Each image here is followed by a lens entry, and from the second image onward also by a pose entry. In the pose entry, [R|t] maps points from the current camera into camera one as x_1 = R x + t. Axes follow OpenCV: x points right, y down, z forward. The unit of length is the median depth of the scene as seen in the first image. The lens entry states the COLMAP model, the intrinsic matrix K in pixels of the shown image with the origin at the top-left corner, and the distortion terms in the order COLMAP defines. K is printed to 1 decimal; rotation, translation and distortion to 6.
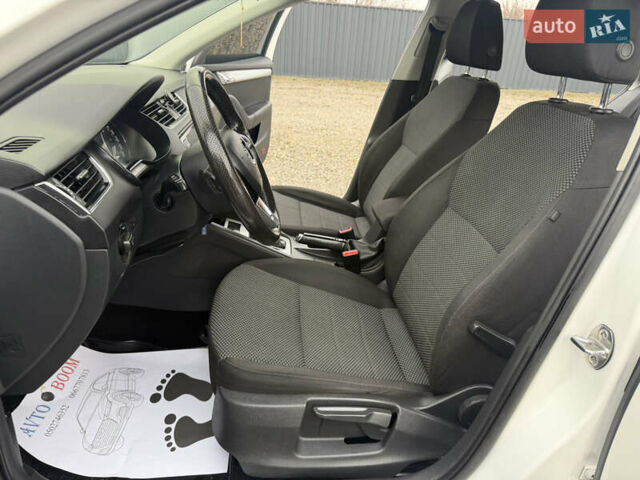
lens RADIAL K [[474.8, 0, 320.0], [0, 474.8, 240.0], [0, 0, 1]] dist [0.004150, -0.000721]
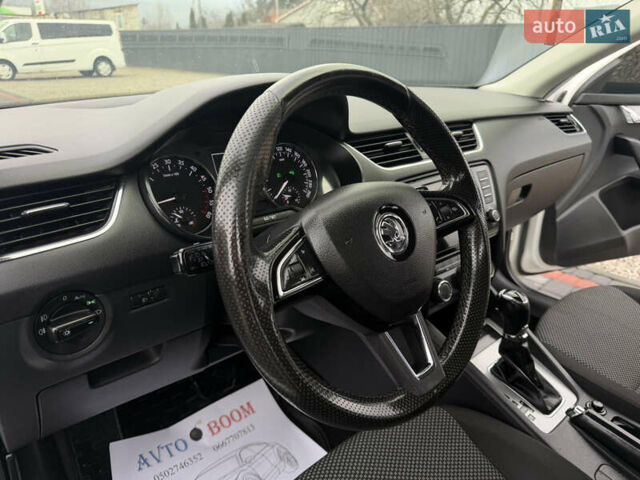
lens RADIAL K [[474.8, 0, 320.0], [0, 474.8, 240.0], [0, 0, 1]] dist [0.004150, -0.000721]
pose [[0.607999, 0.258384, -0.750716, 0.143984], [-0.311186, 0.947458, 0.074072, -0.150782], [0.730411, 0.188576, 0.656459, 0.473557]]
